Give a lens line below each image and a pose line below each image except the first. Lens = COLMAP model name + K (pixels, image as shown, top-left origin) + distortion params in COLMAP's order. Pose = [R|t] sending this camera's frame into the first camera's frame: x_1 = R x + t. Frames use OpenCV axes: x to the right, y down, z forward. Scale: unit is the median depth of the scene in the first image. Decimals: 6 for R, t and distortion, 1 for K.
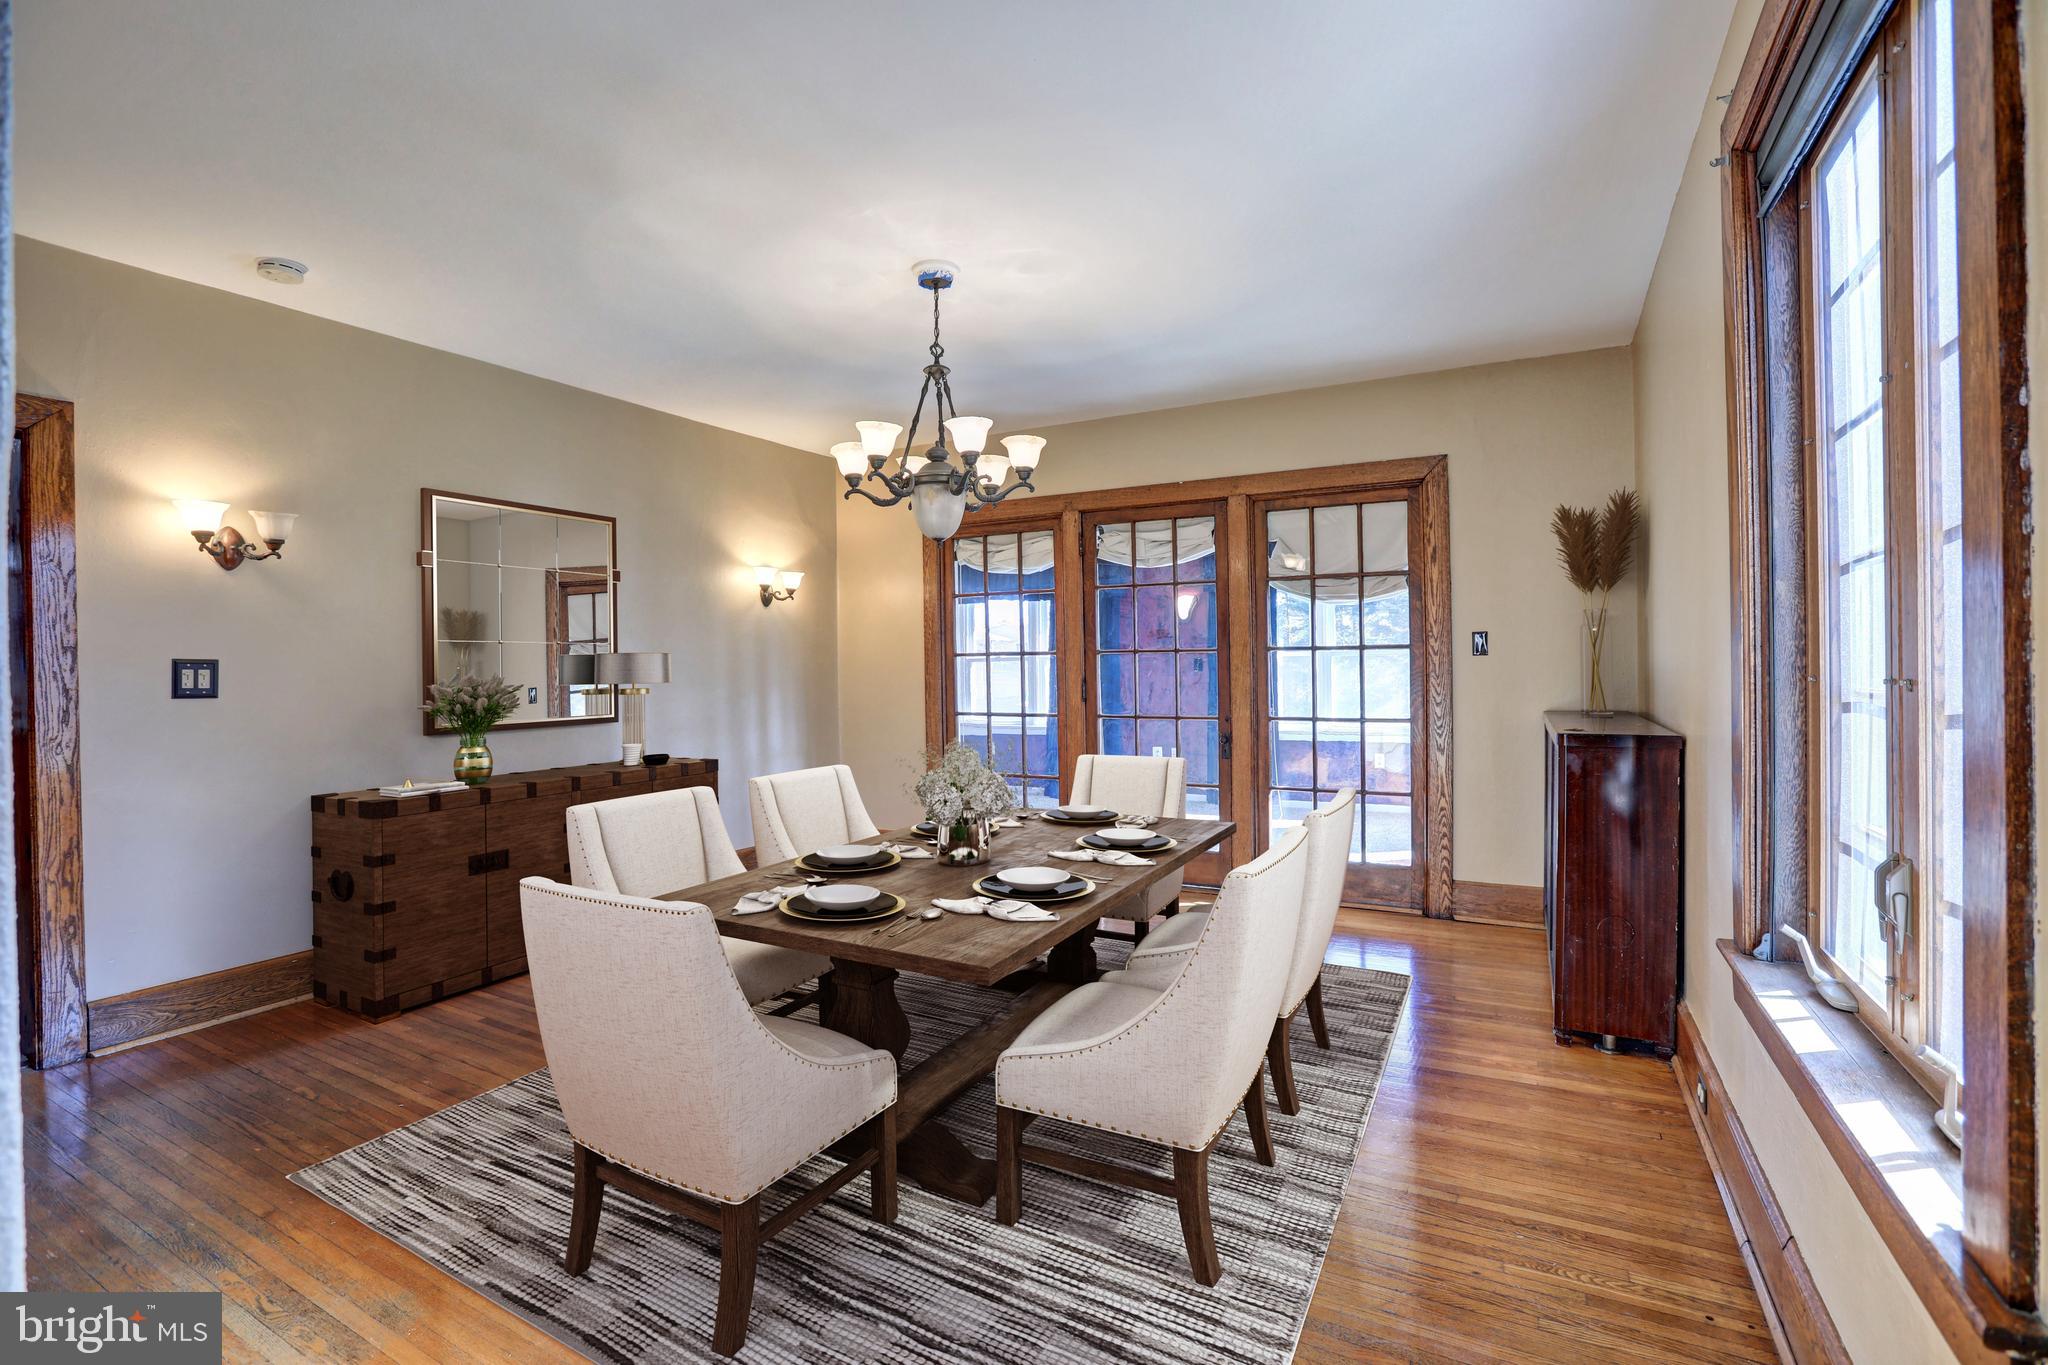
lens RADIAL K [[934.6, 0, 1023.9], [0, 934.6, 676.4], [0, 0, 1]] dist [-0.081098, 0.036288]
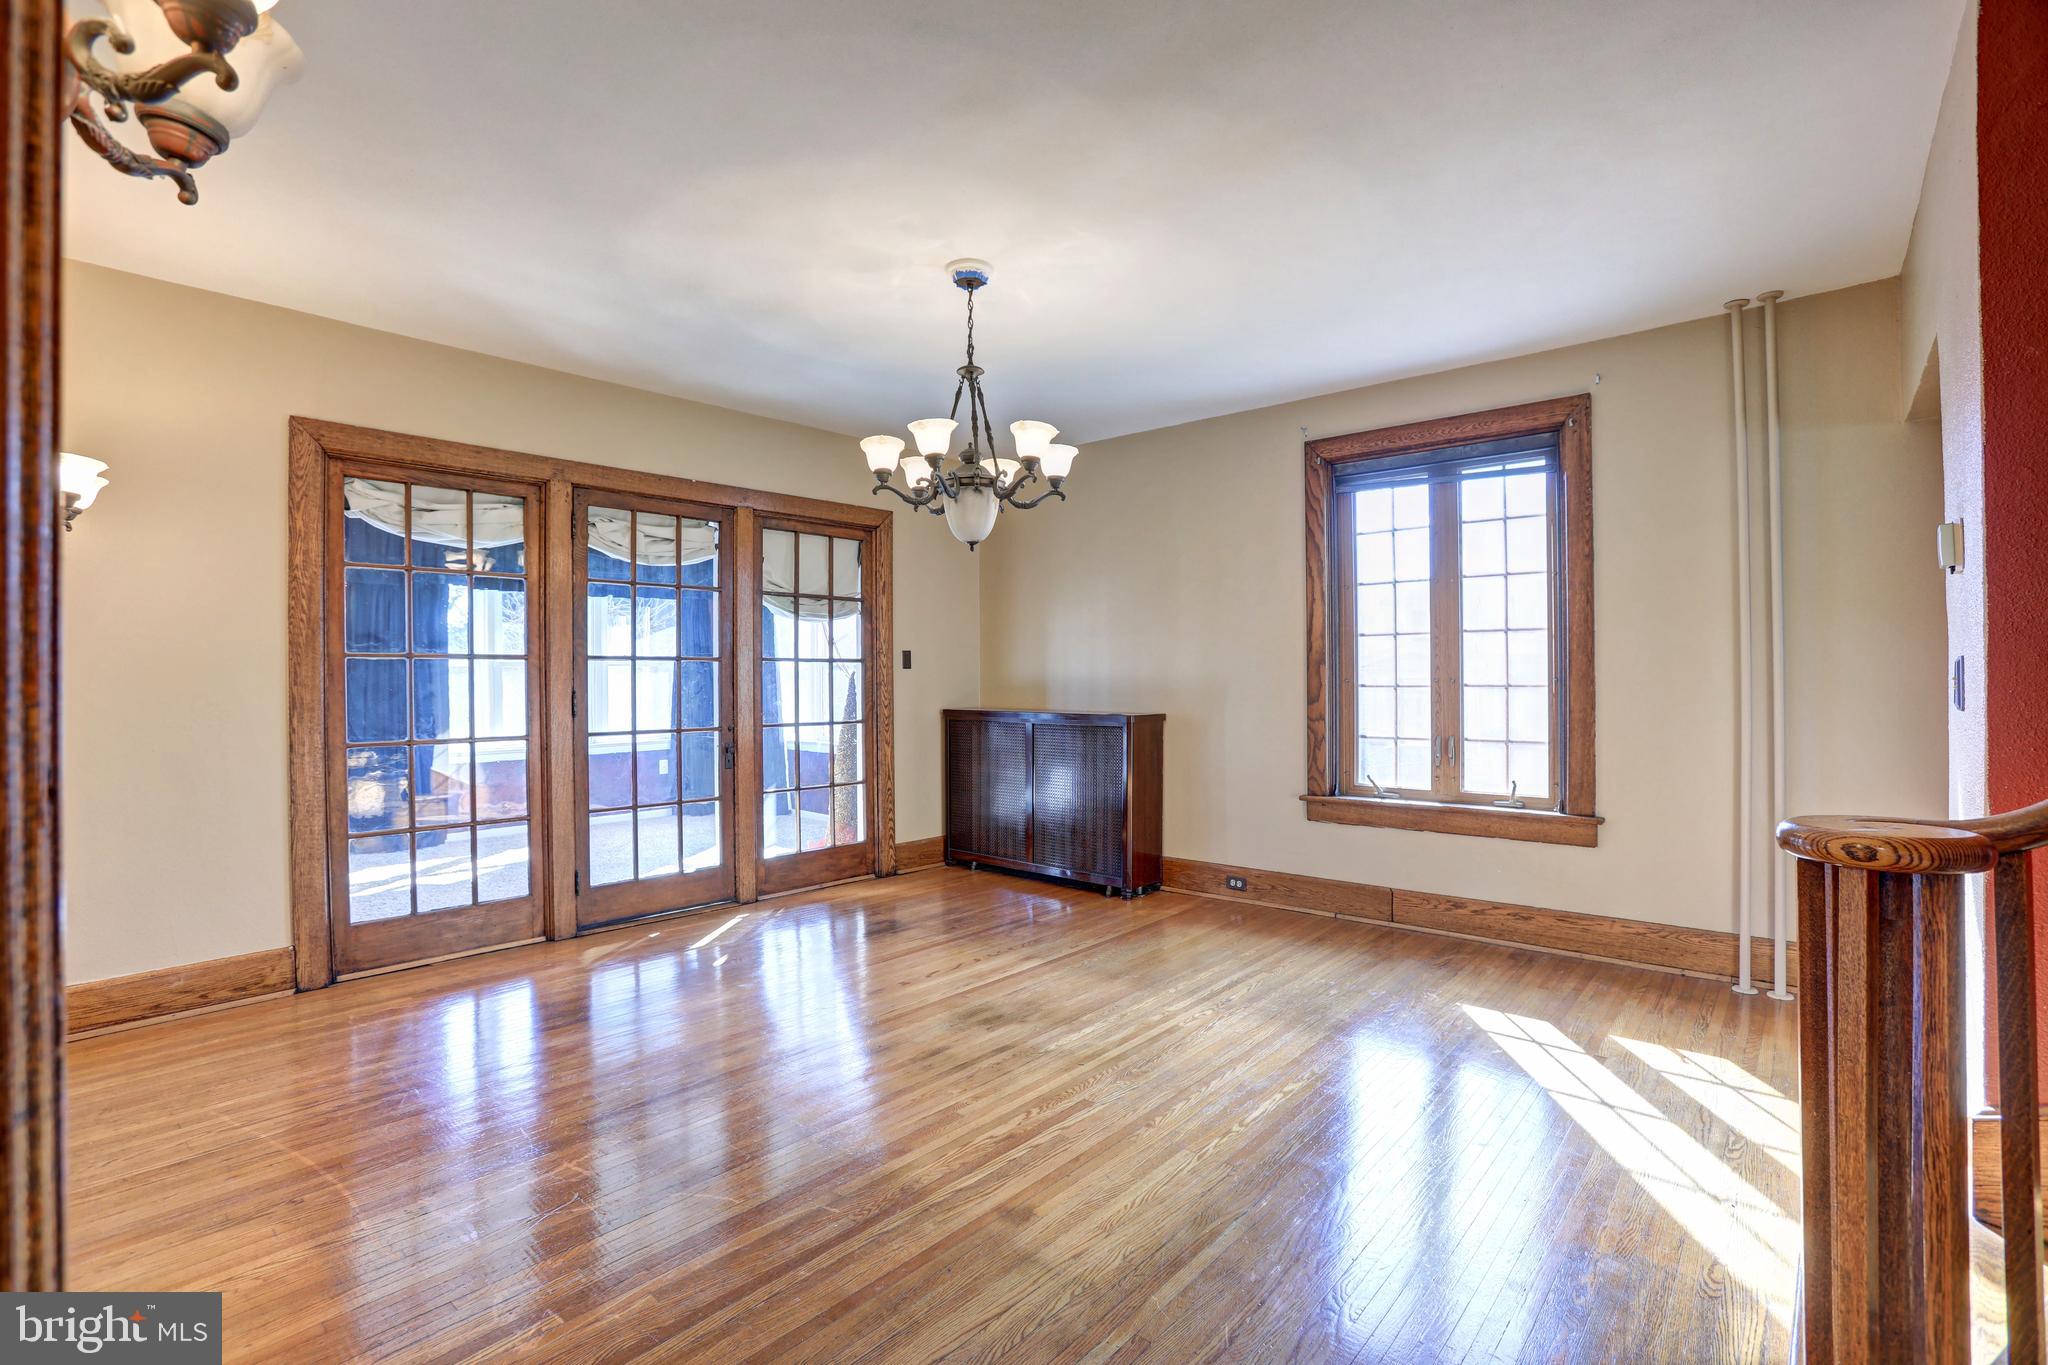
lens RADIAL K [[934.6, 0, 1023.9], [0, 934.6, 676.4], [0, 0, 1]] dist [-0.081098, 0.036288]
pose [[0.230708, 0.008575, 0.972985, -0.727184], [0.008095, 0.999910, -0.010731, 0.003610], [-0.972989, 0.010352, 0.230618, 0.500624]]
